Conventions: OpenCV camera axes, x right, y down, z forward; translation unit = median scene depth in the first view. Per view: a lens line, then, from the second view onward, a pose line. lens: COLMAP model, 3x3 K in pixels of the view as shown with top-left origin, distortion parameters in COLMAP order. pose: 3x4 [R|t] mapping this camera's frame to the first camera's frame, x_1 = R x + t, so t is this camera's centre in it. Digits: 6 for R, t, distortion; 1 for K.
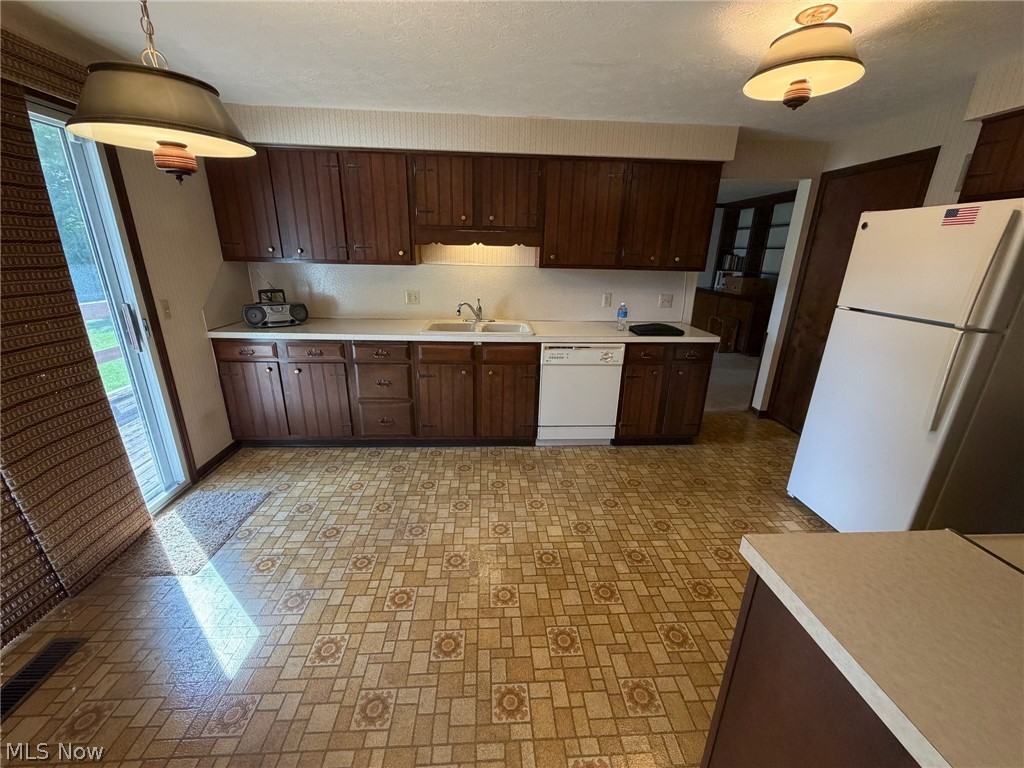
lens RADIAL K [[406.6, 0, 510.1], [0, 406.6, 384.3], [0, 0, 1]] dist [0.000849, 0.000072]
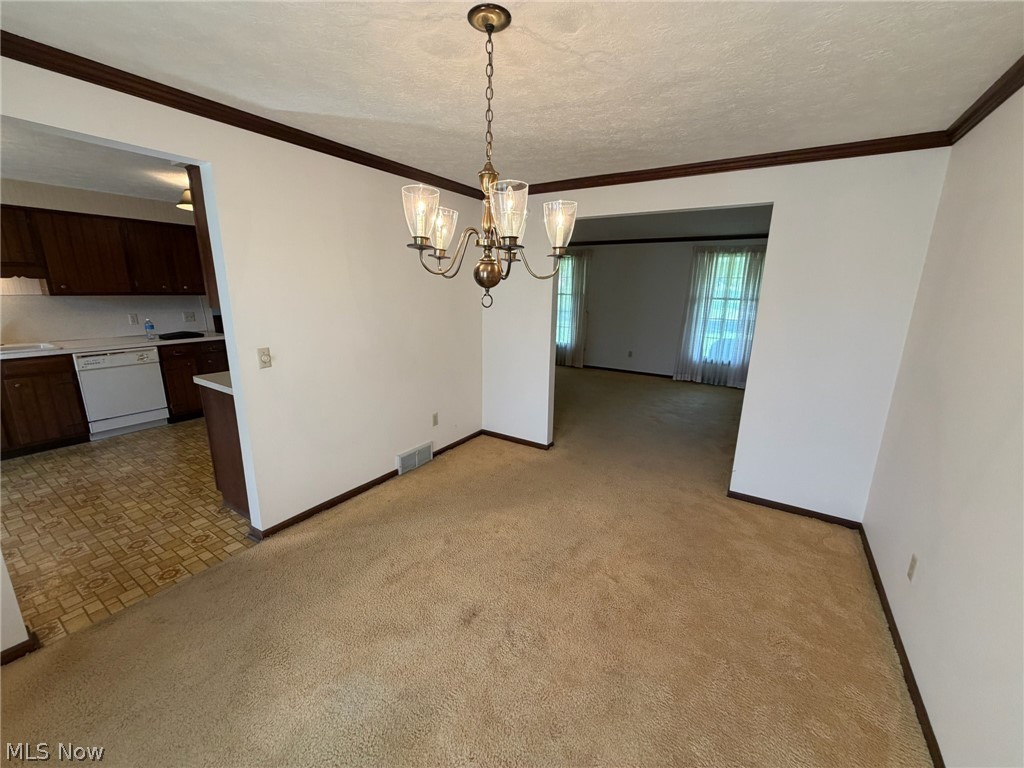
lens RADIAL K [[406.6, 0, 507.2], [0, 406.6, 385.6], [0, 0, 1]] dist [0.000849, 0.000072]
pose [[0.593495, -0.198559, 0.779960, -0.123814], [0.244434, 0.967784, 0.060378, 0.243225], [-0.766822, 0.154815, 0.622910, -0.792563]]
